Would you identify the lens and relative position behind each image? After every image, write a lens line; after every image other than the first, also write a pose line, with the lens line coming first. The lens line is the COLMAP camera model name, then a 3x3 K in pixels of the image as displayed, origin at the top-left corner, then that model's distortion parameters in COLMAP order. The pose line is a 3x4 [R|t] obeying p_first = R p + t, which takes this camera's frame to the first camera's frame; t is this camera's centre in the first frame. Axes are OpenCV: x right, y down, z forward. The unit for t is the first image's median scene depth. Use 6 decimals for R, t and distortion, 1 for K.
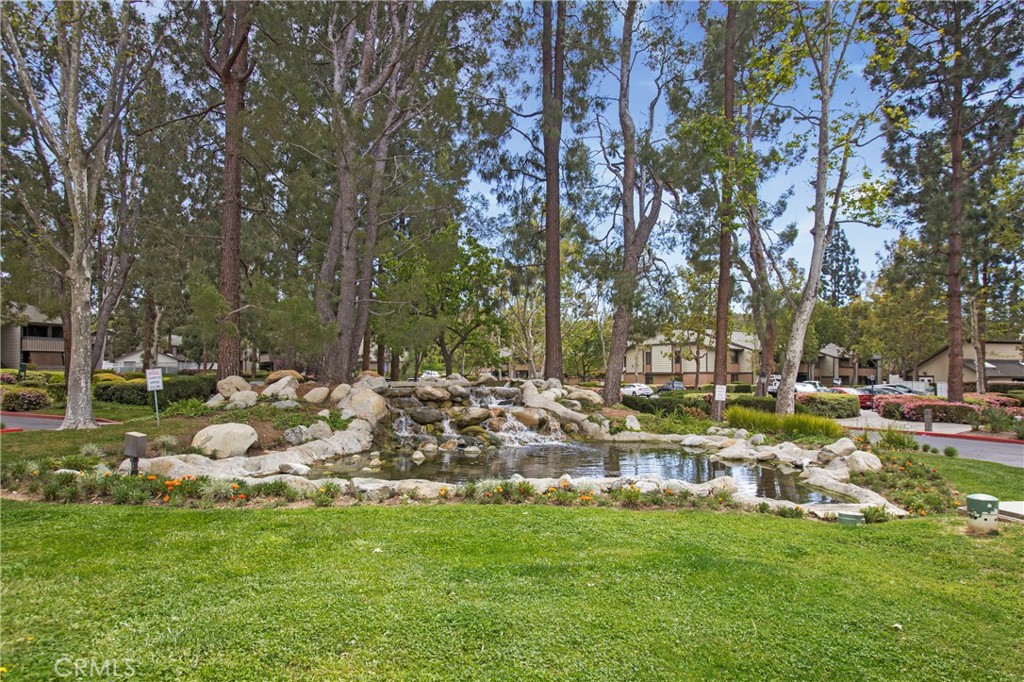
lens RADIAL K [[591.8, 0, 512.0], [0, 591.8, 341.0], [0, 0, 1]] dist [0.003850, 0.000729]
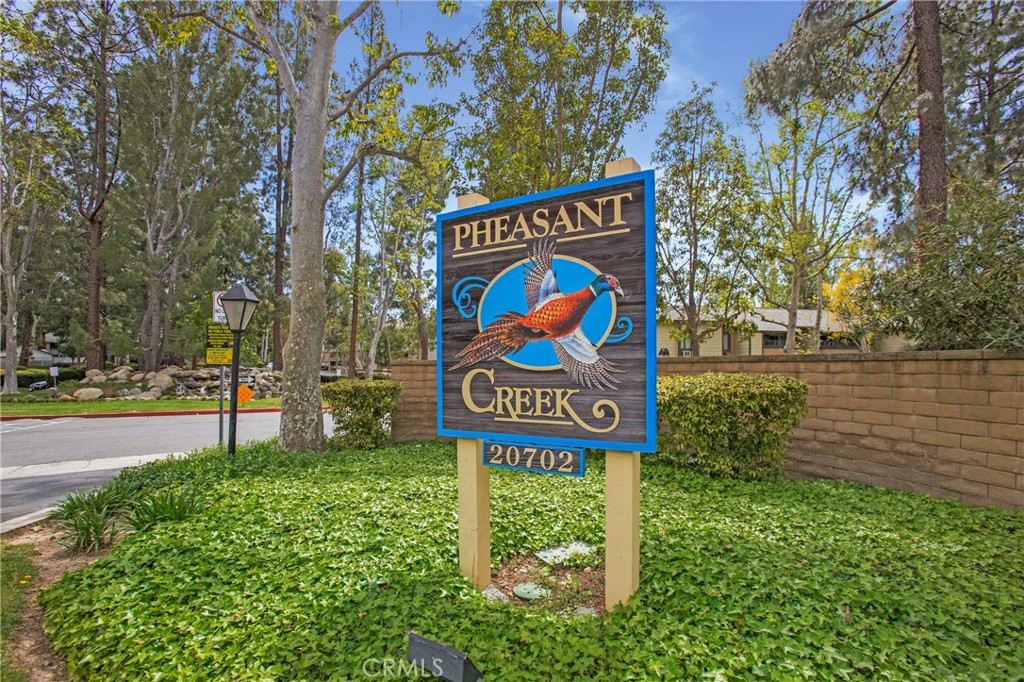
lens RADIAL K [[480.5, 0, 512.0], [0, 480.5, 341.0], [0, 0, 1]] dist [-0.002145, -0.000434]
pose [[0.967154, 0.001789, 0.254186, 0.560820], [-0.005128, 0.999909, 0.012475, -0.073376], [-0.254140, -0.013369, 0.967075, -1.082581]]
